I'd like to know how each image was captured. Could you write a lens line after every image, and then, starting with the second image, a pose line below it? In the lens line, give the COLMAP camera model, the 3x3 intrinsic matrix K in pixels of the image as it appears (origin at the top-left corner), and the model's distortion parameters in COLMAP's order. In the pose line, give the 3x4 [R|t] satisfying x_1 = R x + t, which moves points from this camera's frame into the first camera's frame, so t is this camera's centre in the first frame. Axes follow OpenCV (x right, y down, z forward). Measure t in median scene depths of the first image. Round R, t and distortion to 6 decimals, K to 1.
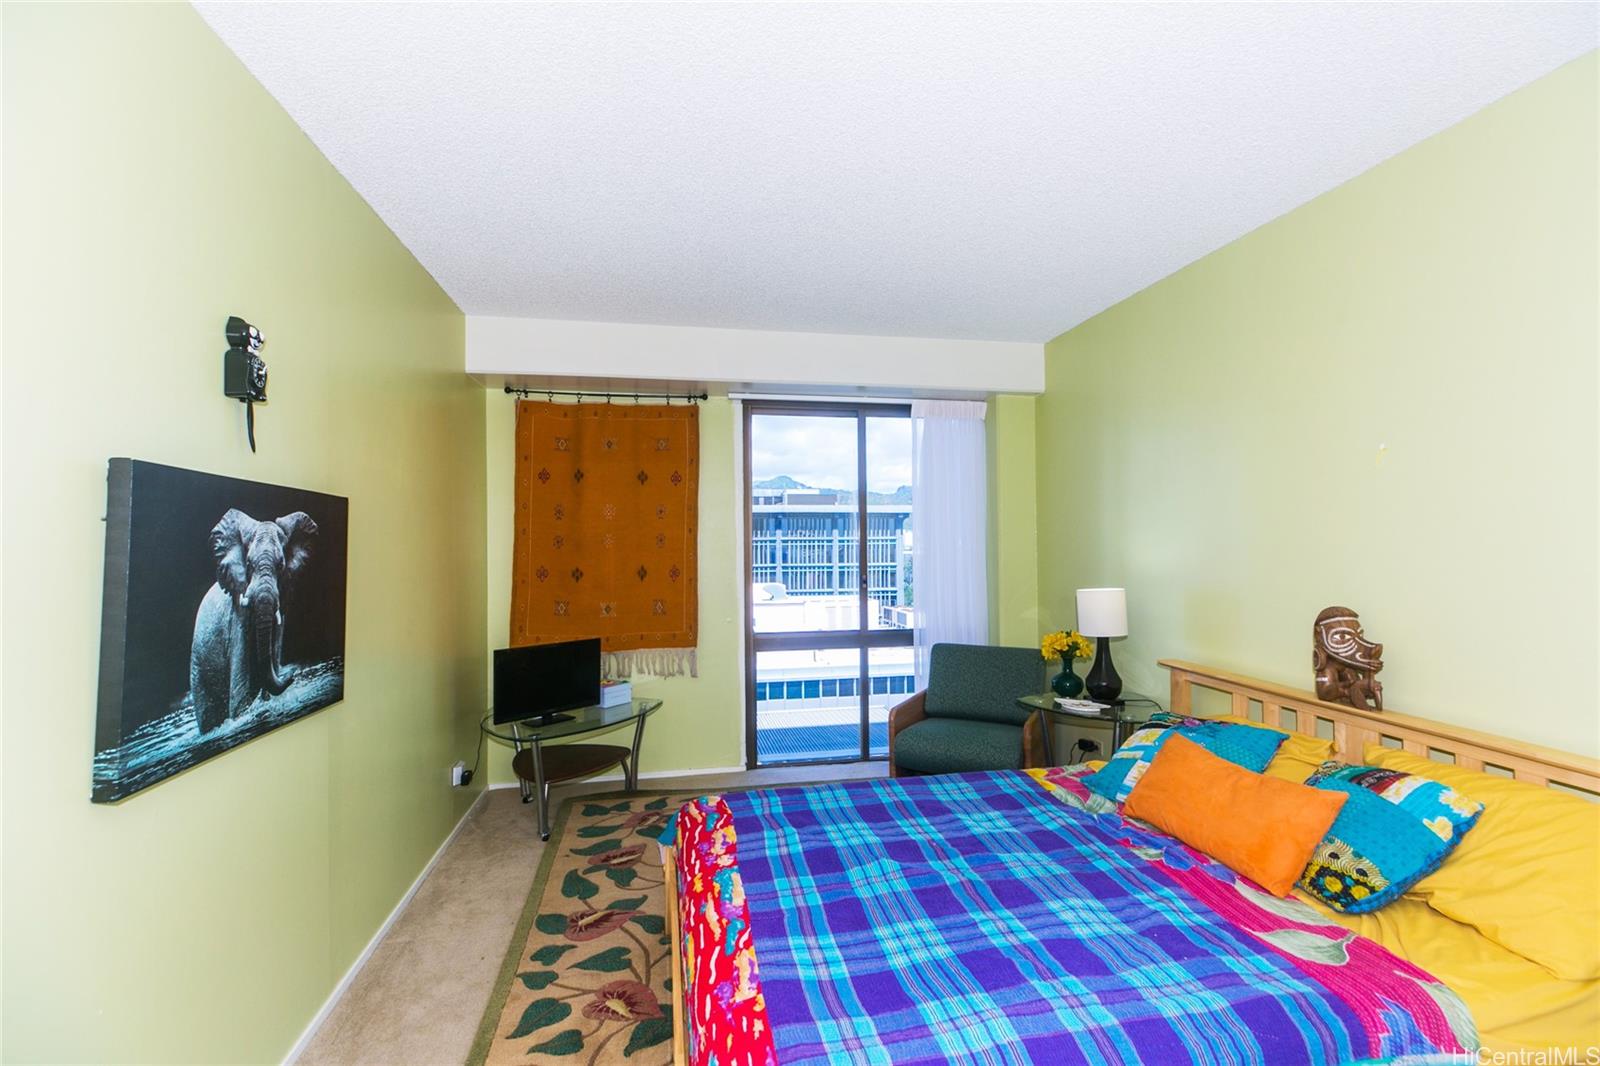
lens RADIAL K [[725.2, 0, 800.7], [0, 725.2, 532.9], [0, 0, 1]] dist [0.012806, -0.006527]
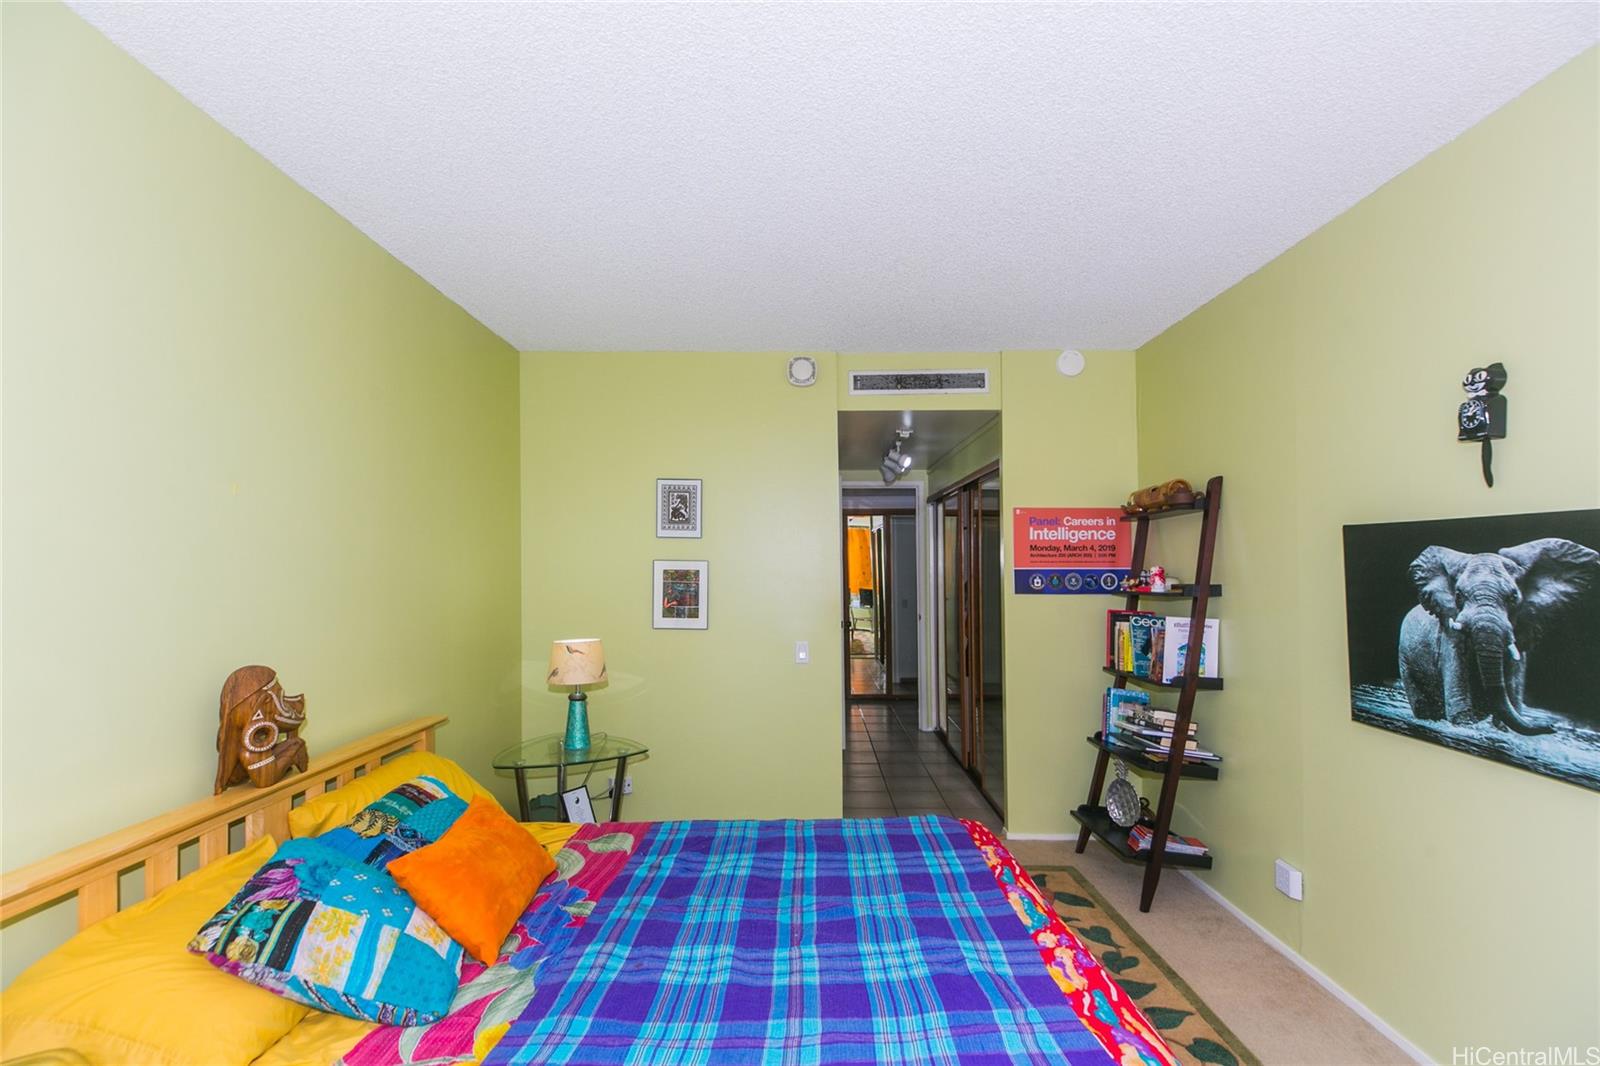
lens RADIAL K [[725.2, 0, 764.0], [0, 725.2, 559.0], [0, 0, 1]] dist [0.012806, -0.006527]
pose [[-0.972567, 0.012405, 0.232292, 0.018988], [0.005673, 0.999545, -0.029626, 0.014775], [-0.232554, -0.027495, -0.972195, 1.954094]]
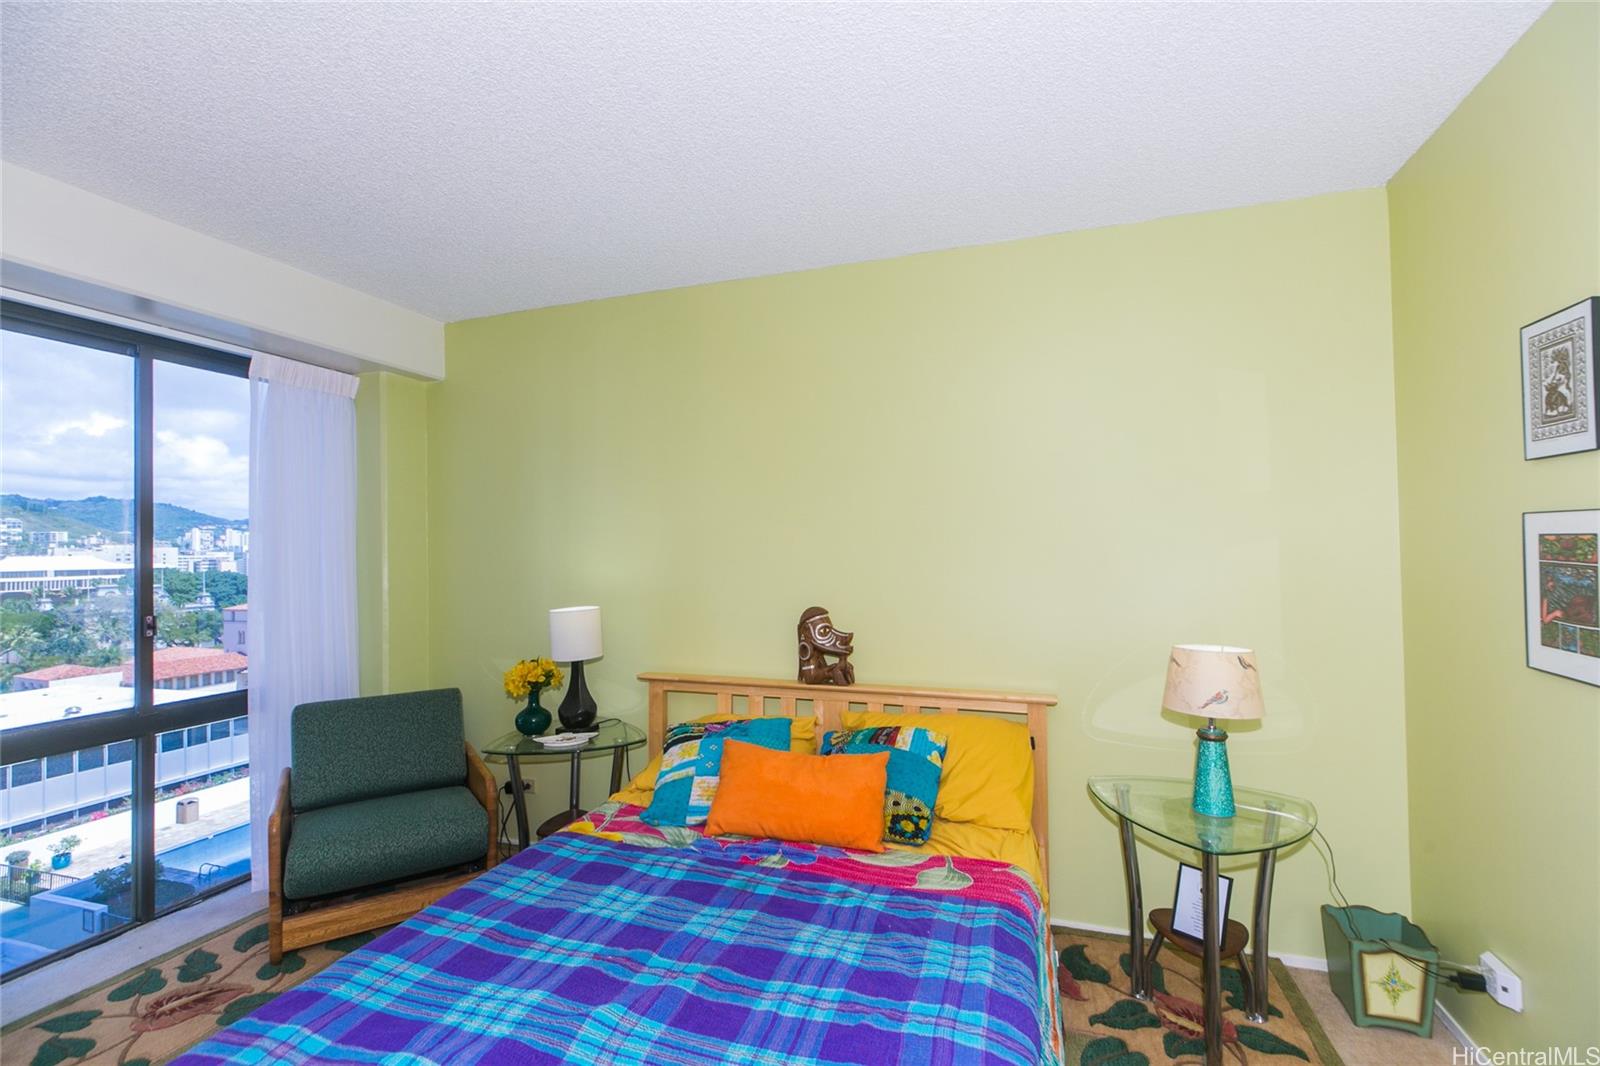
lens RADIAL K [[725.2, 0, 821.8], [0, 725.2, 533.1], [0, 0, 1]] dist [0.012806, -0.006527]
pose [[0.486920, 0.018822, 0.873243, -0.403049], [-0.000282, 0.999771, -0.021392, 0.002563], [-0.873446, 0.010169, 0.486814, 0.461156]]
